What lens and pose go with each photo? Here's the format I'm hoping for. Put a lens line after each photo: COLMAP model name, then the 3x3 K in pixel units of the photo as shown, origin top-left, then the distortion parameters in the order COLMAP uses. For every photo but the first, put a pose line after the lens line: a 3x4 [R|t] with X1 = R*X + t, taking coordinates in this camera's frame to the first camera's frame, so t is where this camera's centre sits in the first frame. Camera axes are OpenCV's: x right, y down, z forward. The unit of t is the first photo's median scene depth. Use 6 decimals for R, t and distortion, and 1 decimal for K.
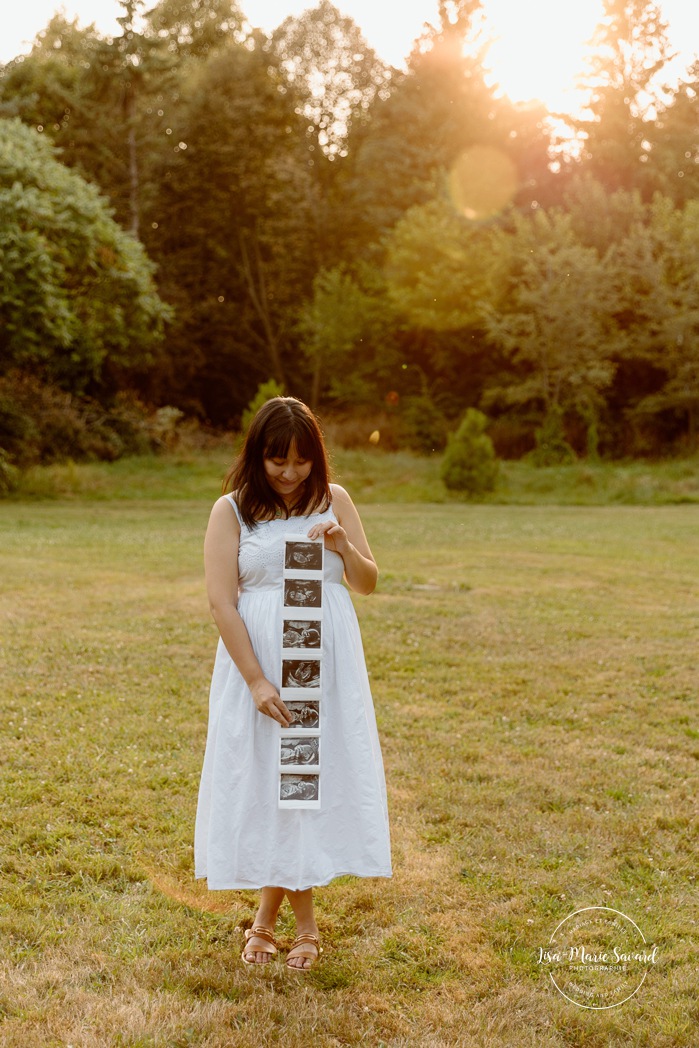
lens RADIAL K [[1441.7, 0, 349.5], [0, 1441.7, 524.0], [0, 0, 1]] dist [0.006714, -0.061826]
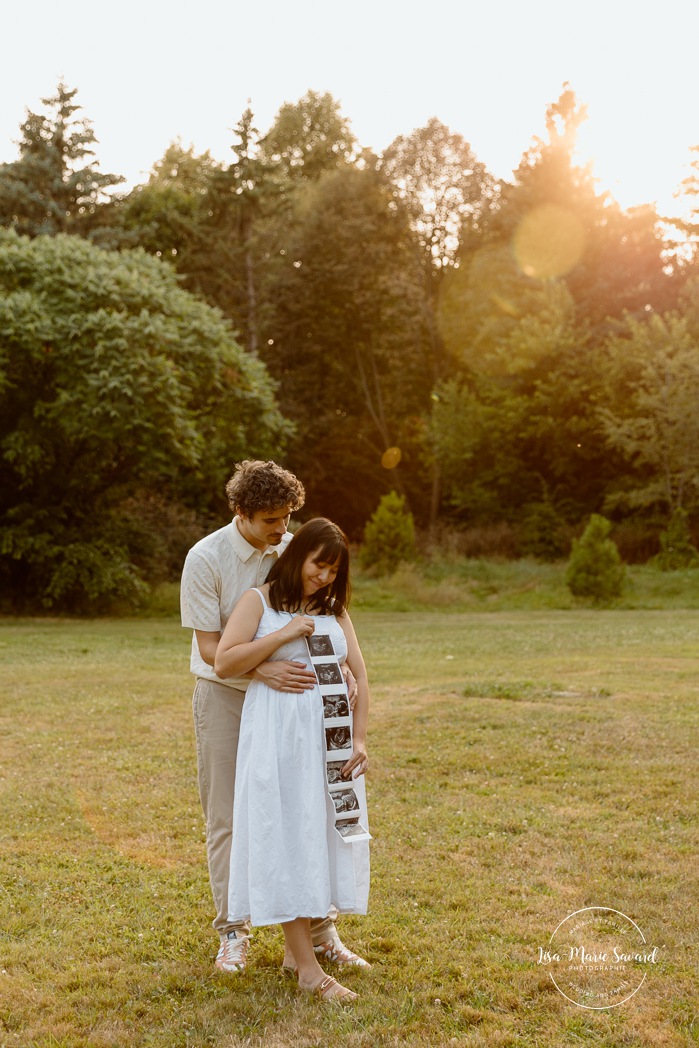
lens RADIAL K [[1471.8, 0, 349.5], [0, 1471.8, 524.0], [0, 0, 1]] dist [0.003015, -0.022130]
pose [[0.996796, -0.029270, -0.074441, -0.008976], [0.023660, 0.996891, -0.075162, -0.000520], [0.076409, 0.073160, 0.994389, -0.025890]]
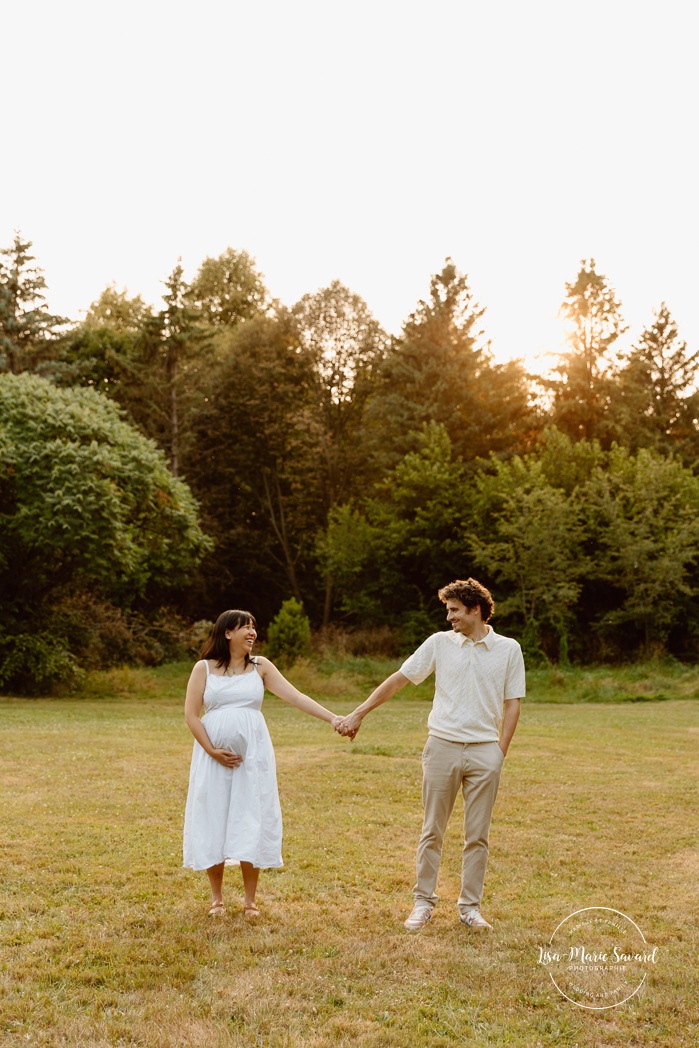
lens RADIAL K [[1441.7, 0, 349.5], [0, 1441.7, 524.0], [0, 0, 1]] dist [0.006714, -0.061826]
pose [[0.999993, 0.000782, 0.003723, -0.012901], [-0.000236, 0.989533, -0.144306, 0.012648], [-0.003797, 0.144304, 0.989526, -0.199429]]
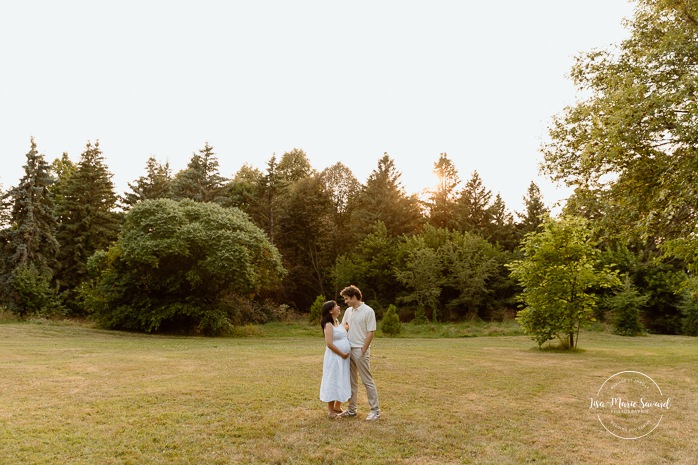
lens RADIAL K [[624.3, 0, 349.0], [0, 624.3, 232.5], [0, 0, 1]] dist [0.004495, -0.000647]
pose [[0.999981, -0.004487, 0.004296, -0.004133], [0.005230, 0.981301, -0.192406, 0.018718], [-0.003352, 0.192425, 0.981306, -0.249677]]
